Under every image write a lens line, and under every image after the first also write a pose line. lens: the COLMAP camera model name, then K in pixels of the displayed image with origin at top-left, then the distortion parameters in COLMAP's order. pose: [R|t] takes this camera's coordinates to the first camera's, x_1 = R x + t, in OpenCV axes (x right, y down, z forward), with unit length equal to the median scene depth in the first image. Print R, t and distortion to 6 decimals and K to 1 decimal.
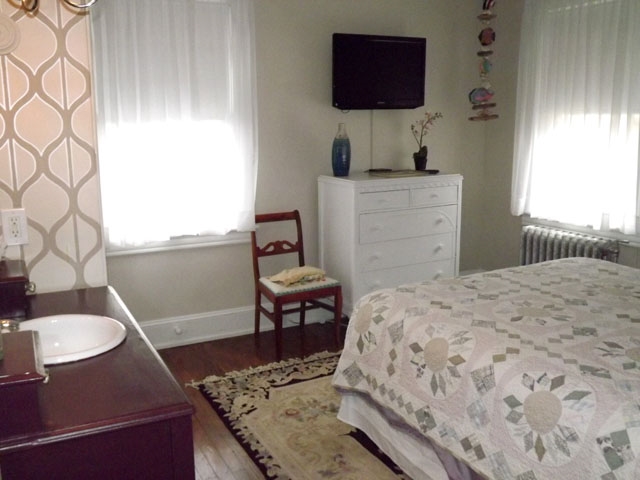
lens RADIAL K [[645.3, 0, 320.0], [0, 645.3, 240.0], [0, 0, 1]] dist [0.051186, 0.009526]
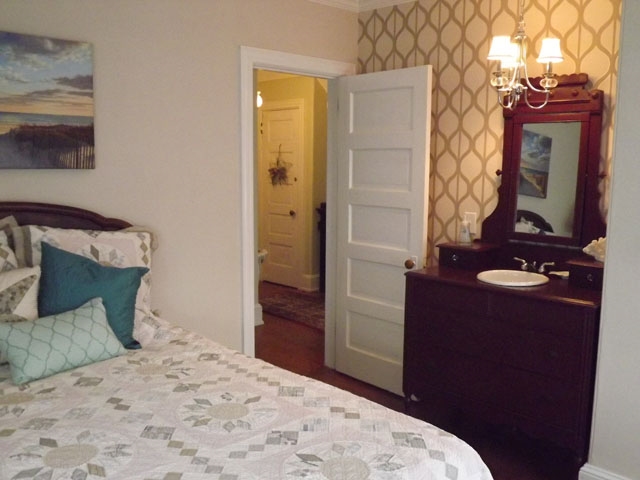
lens RADIAL K [[645.3, 0, 320.0], [0, 645.3, 240.0], [0, 0, 1]] dist [0.051186, 0.009526]
pose [[-0.964211, 0.020455, -0.264346, 0.429202], [-0.064327, 0.949183, 0.308082, -0.332258], [0.257215, 0.314060, -0.913896, 1.693751]]
